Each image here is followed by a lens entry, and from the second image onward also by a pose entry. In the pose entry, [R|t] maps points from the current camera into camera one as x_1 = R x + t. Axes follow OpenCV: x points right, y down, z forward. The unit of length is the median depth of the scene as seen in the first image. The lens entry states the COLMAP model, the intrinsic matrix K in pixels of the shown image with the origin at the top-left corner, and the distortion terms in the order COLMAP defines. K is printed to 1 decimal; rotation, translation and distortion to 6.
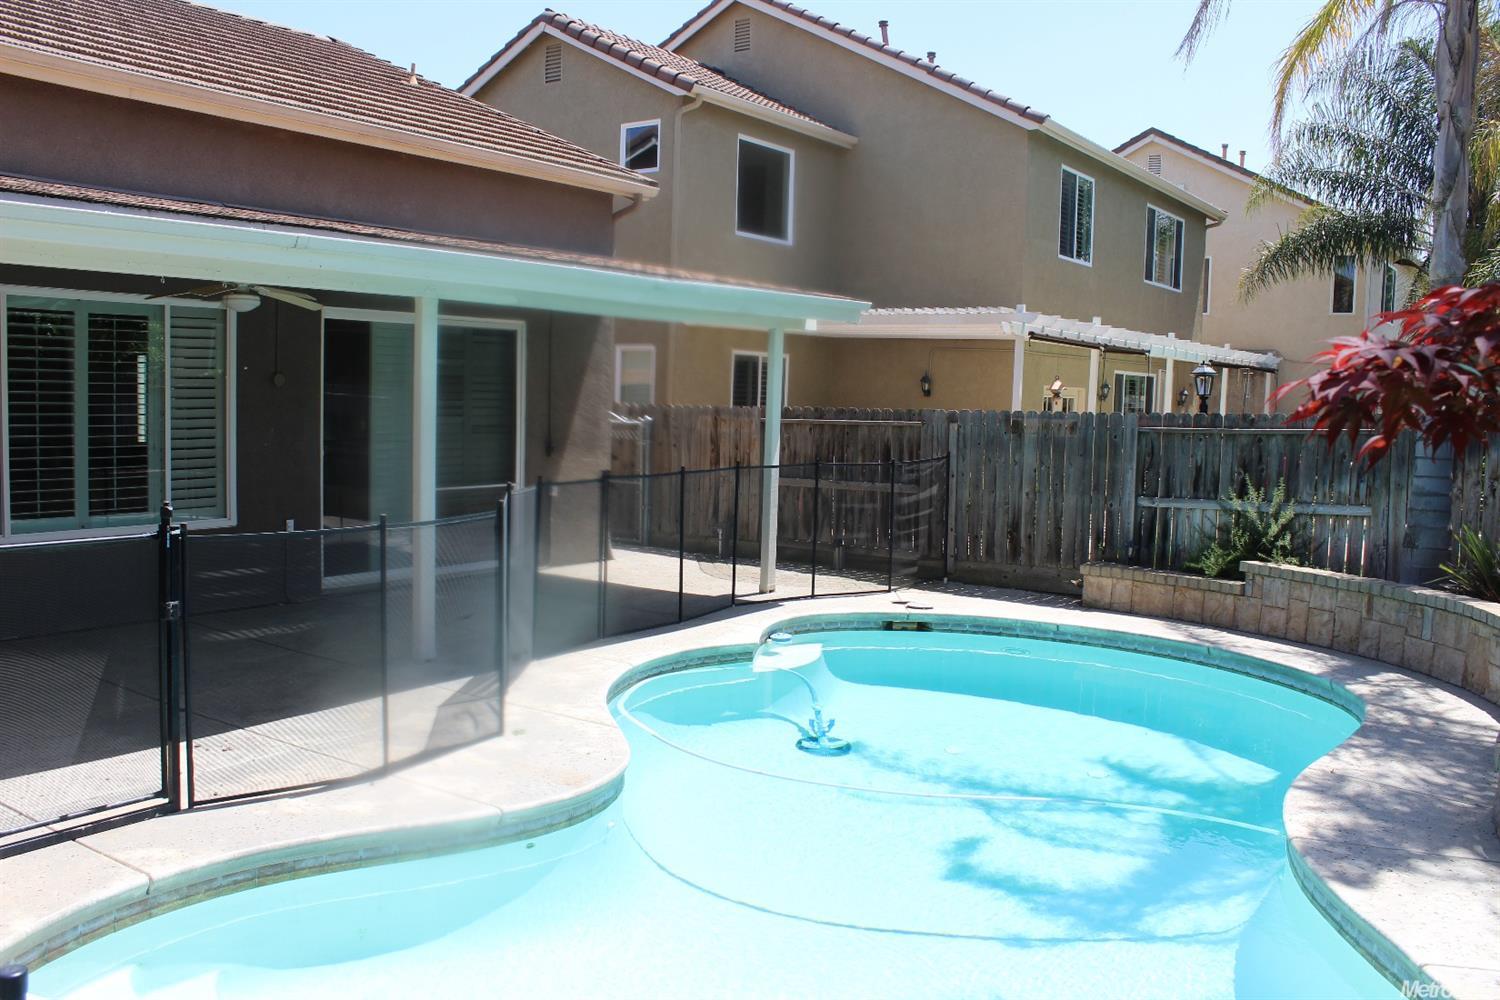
lens RADIAL K [[1255.5, 0, 738.0], [0, 1255.5, 503.4], [0, 0, 1]] dist [-0.175289, 0.160384]
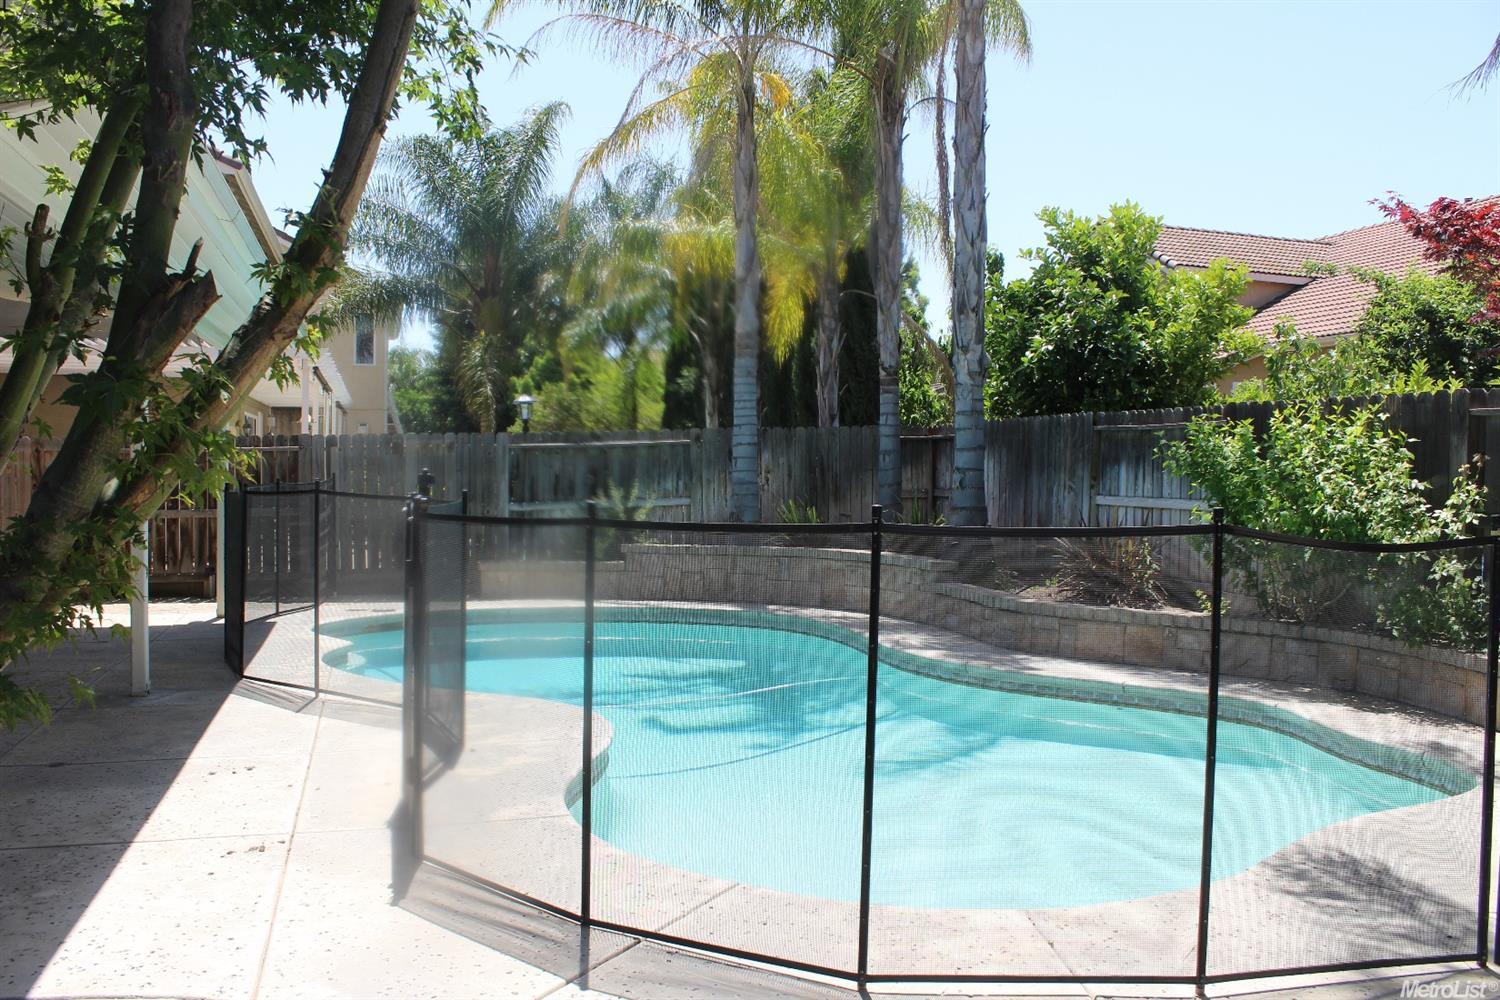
lens RADIAL K [[1255.5, 0, 738.0], [0, 1255.5, 503.4], [0, 0, 1]] dist [-0.175289, 0.160384]
pose [[0.616934, -0.041598, 0.785915, -0.495844], [0.079882, 0.996755, -0.009949, 0.024981], [-0.782951, 0.068918, 0.618255, 0.084757]]
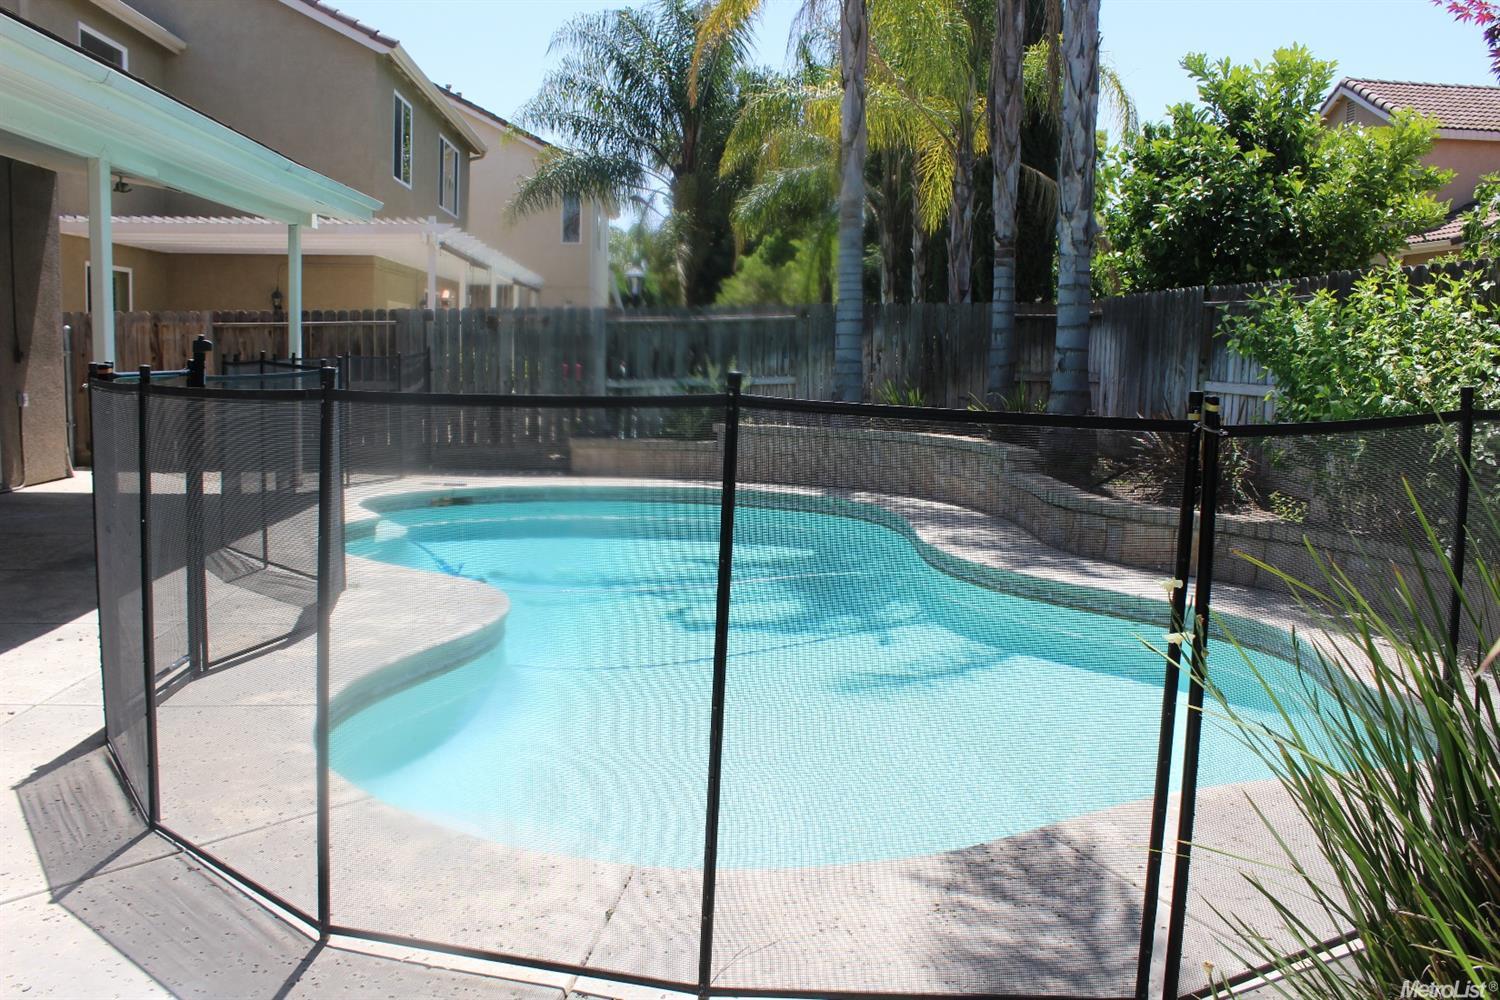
lens RADIAL K [[1255.5, 0, 738.0], [0, 1255.5, 503.4], [0, 0, 1]] dist [-0.175289, 0.160384]
pose [[0.771518, -0.088915, 0.629963, -0.340228], [0.060159, 0.995945, 0.066895, 0.040546], [-0.633356, -0.013713, 0.773739, 0.006891]]
